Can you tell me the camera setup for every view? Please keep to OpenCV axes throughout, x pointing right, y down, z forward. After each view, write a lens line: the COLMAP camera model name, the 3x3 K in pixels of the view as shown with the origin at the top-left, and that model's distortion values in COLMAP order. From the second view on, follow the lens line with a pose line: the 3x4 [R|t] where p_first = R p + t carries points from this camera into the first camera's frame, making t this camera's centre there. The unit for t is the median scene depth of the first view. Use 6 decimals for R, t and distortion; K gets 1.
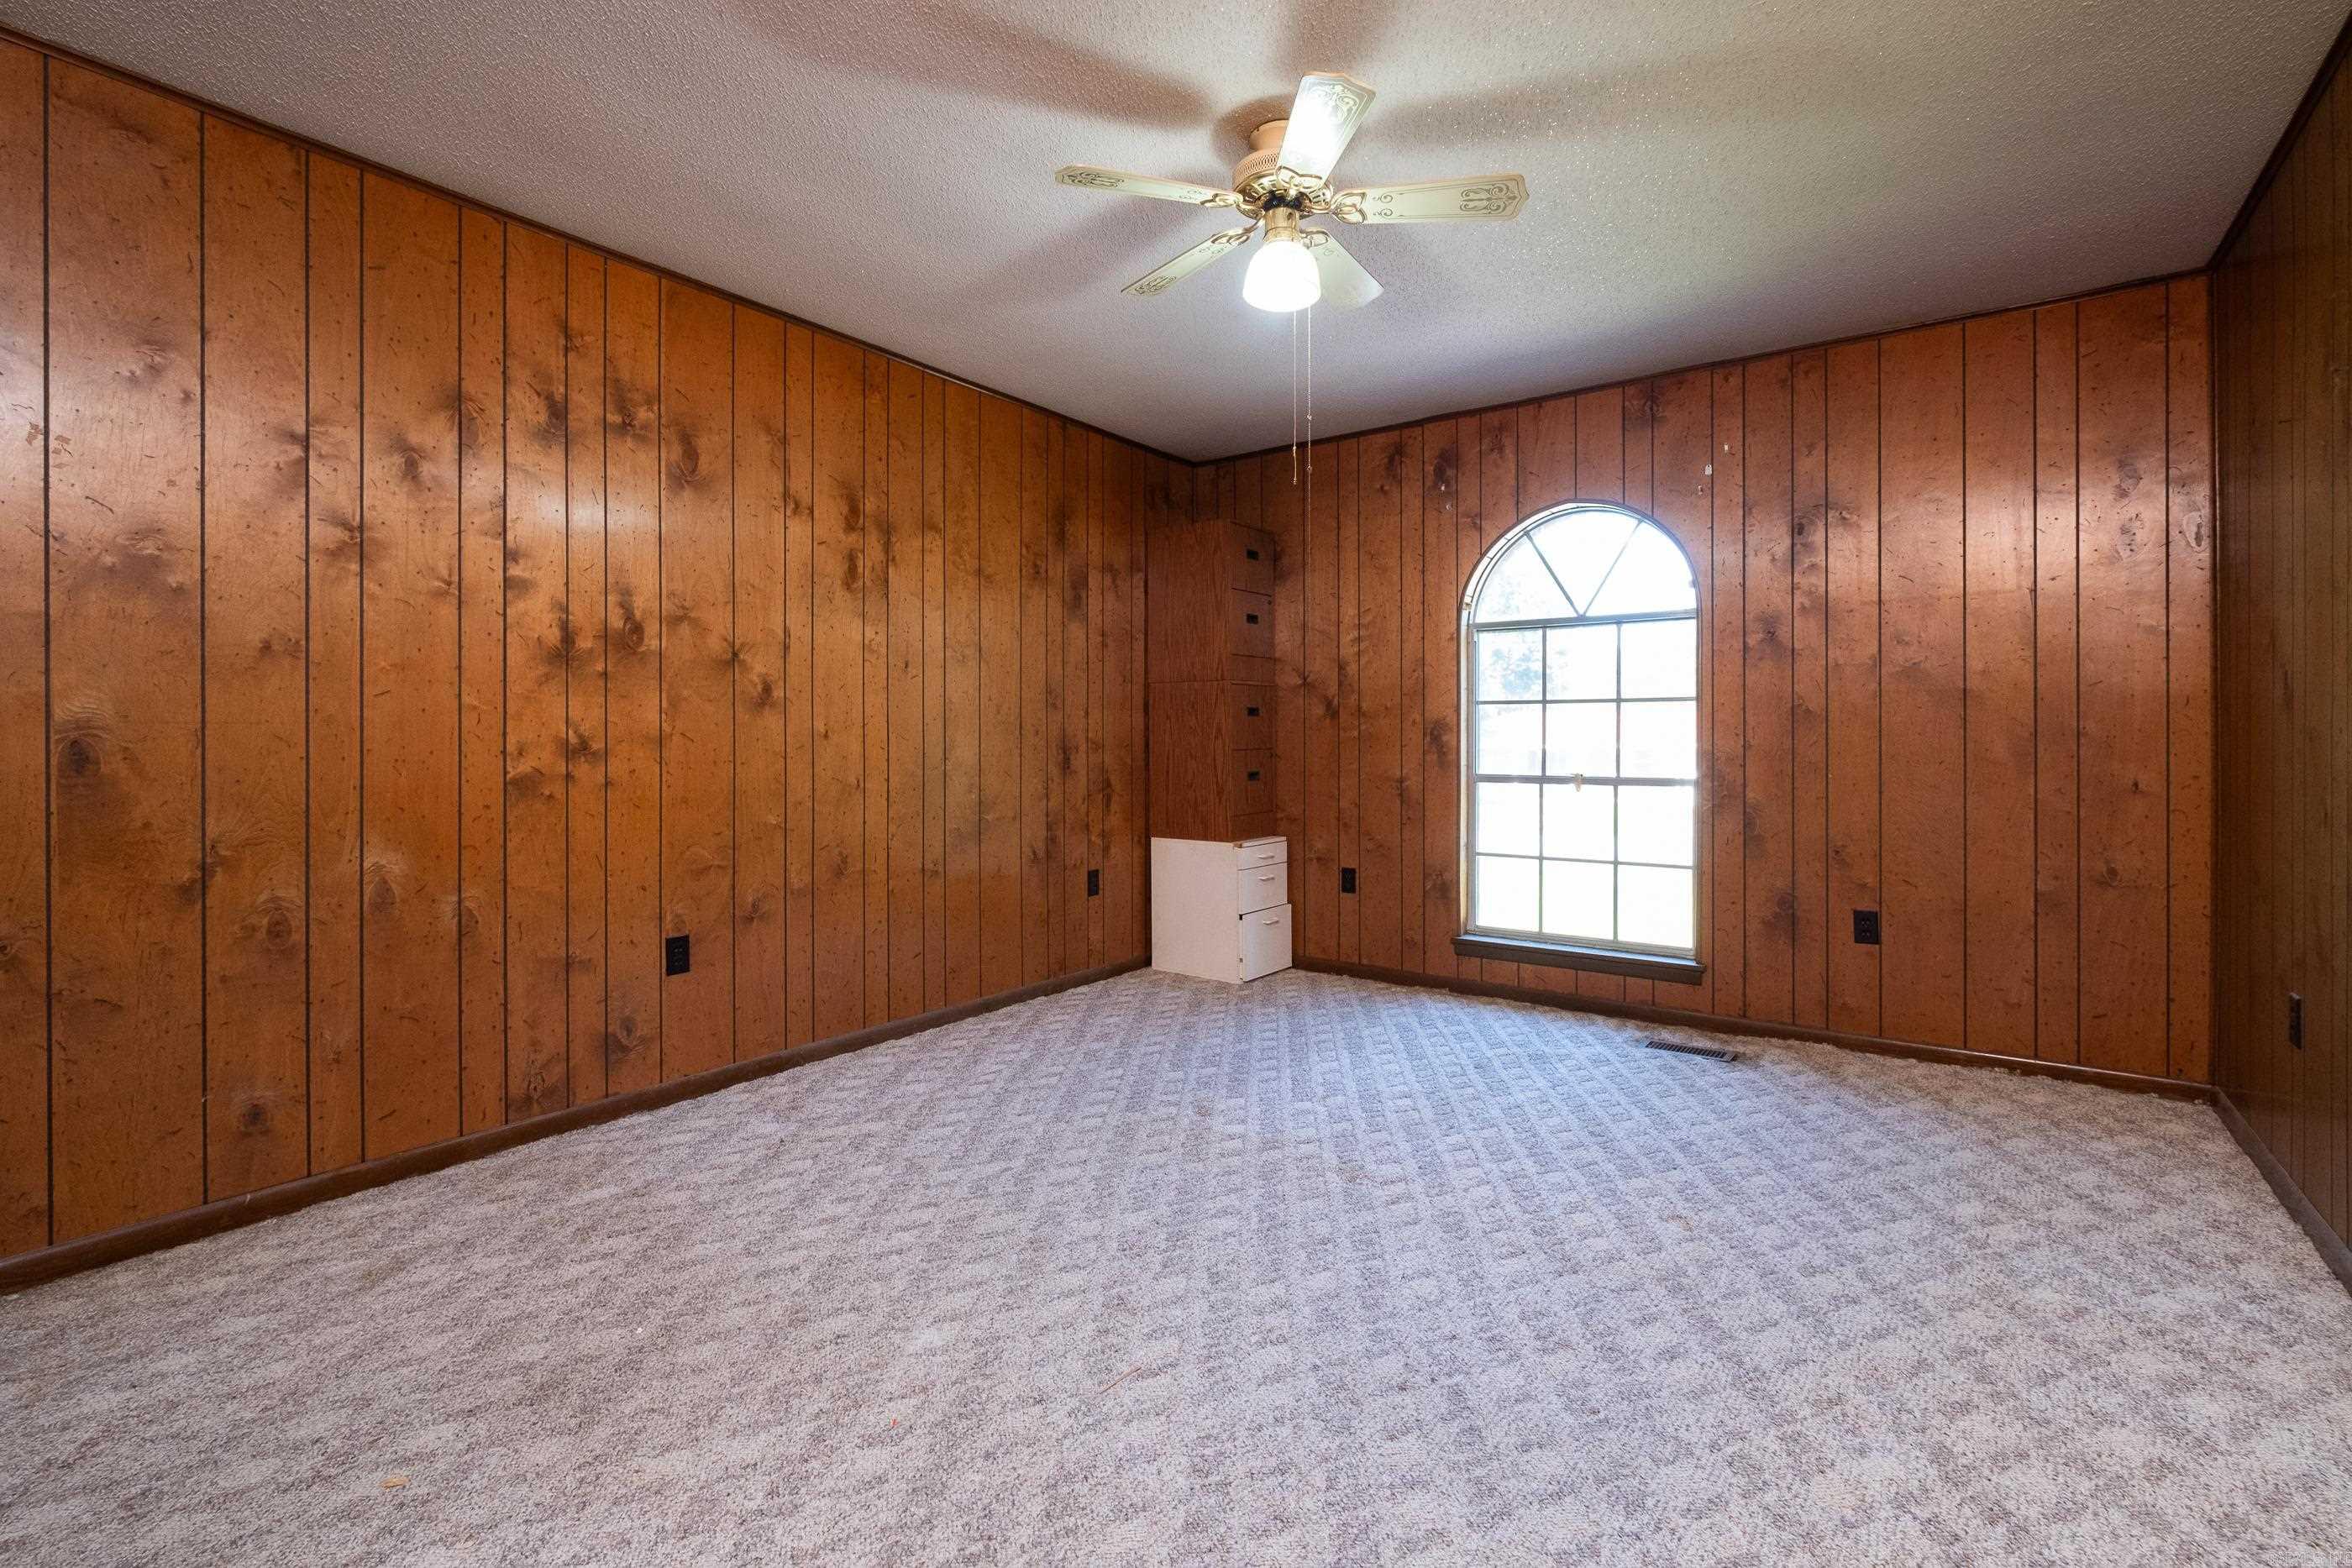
lens RADIAL K [[1076.8, 0, 1174.4], [0, 1076.8, 743.0], [0, 0, 1]] dist [0.003555, 0.000500]
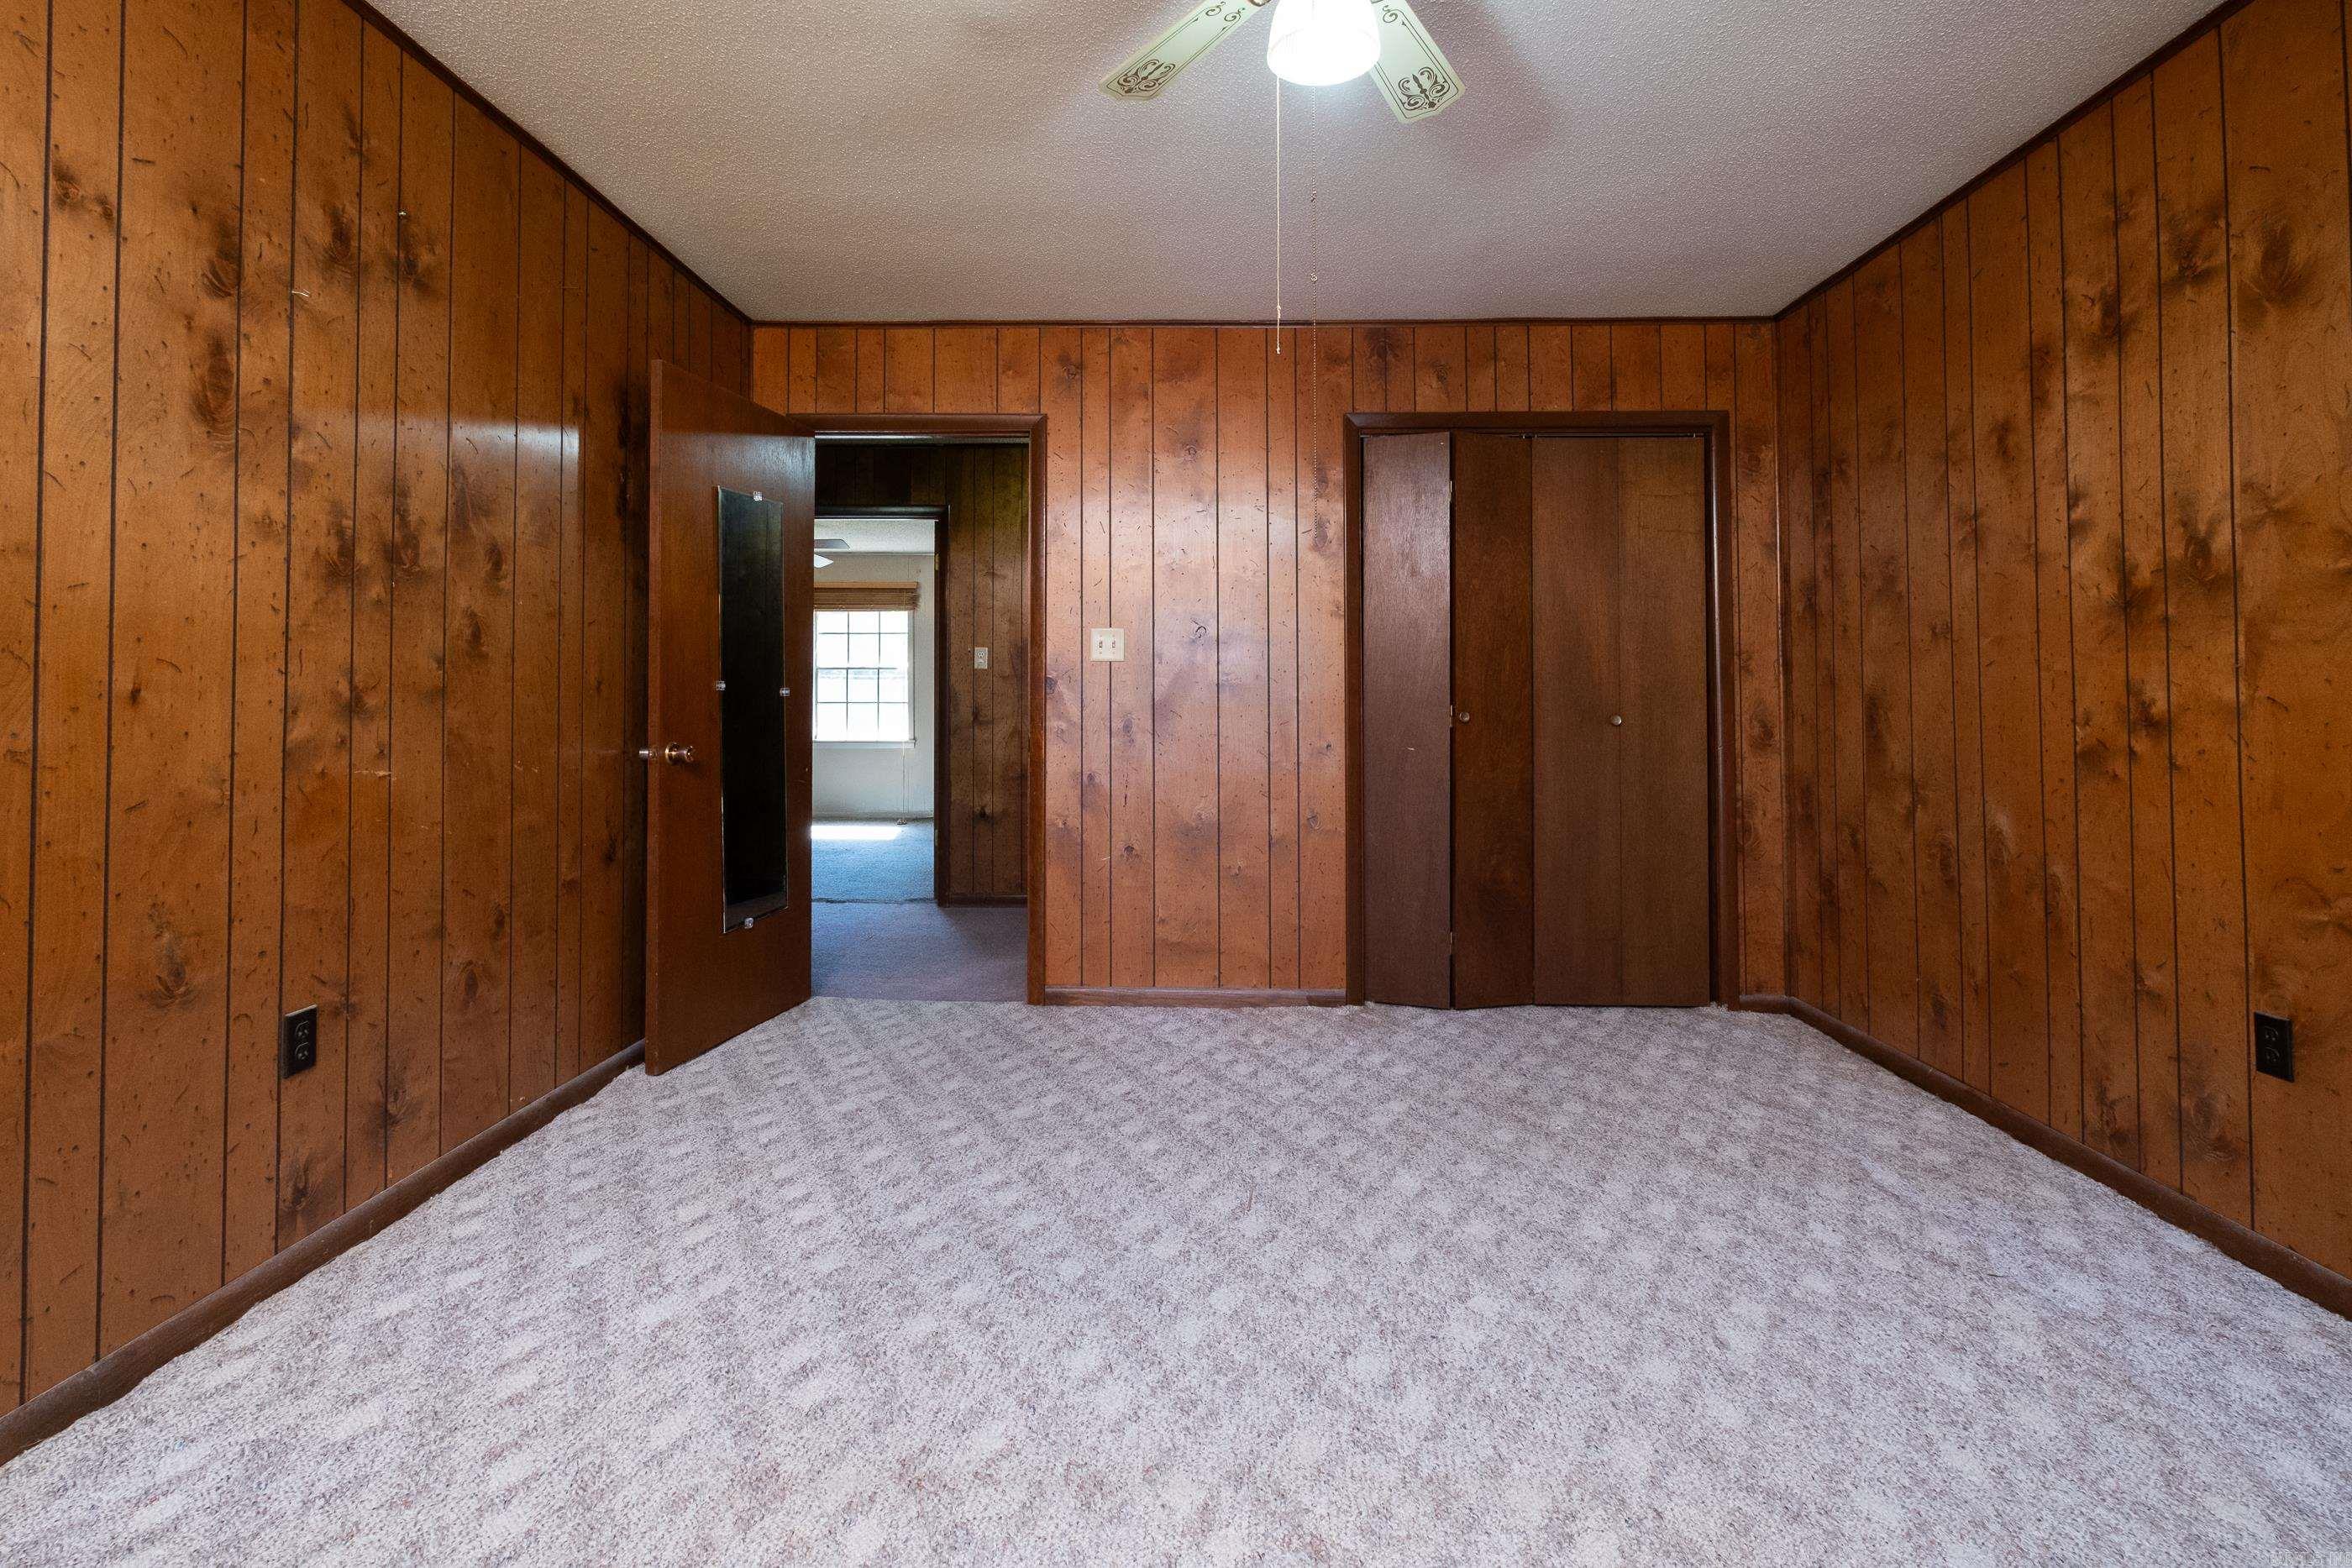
lens RADIAL K [[1089.1, 0, 1187.0], [0, 1089.1, 670.9], [0, 0, 1]] dist [0.000432, -0.000143]
pose [[-0.828735, -0.022032, -0.559208, 0.563484], [-0.006836, 0.999549, -0.029250, -0.001566], [0.559600, -0.020418, -0.828511, 1.531357]]
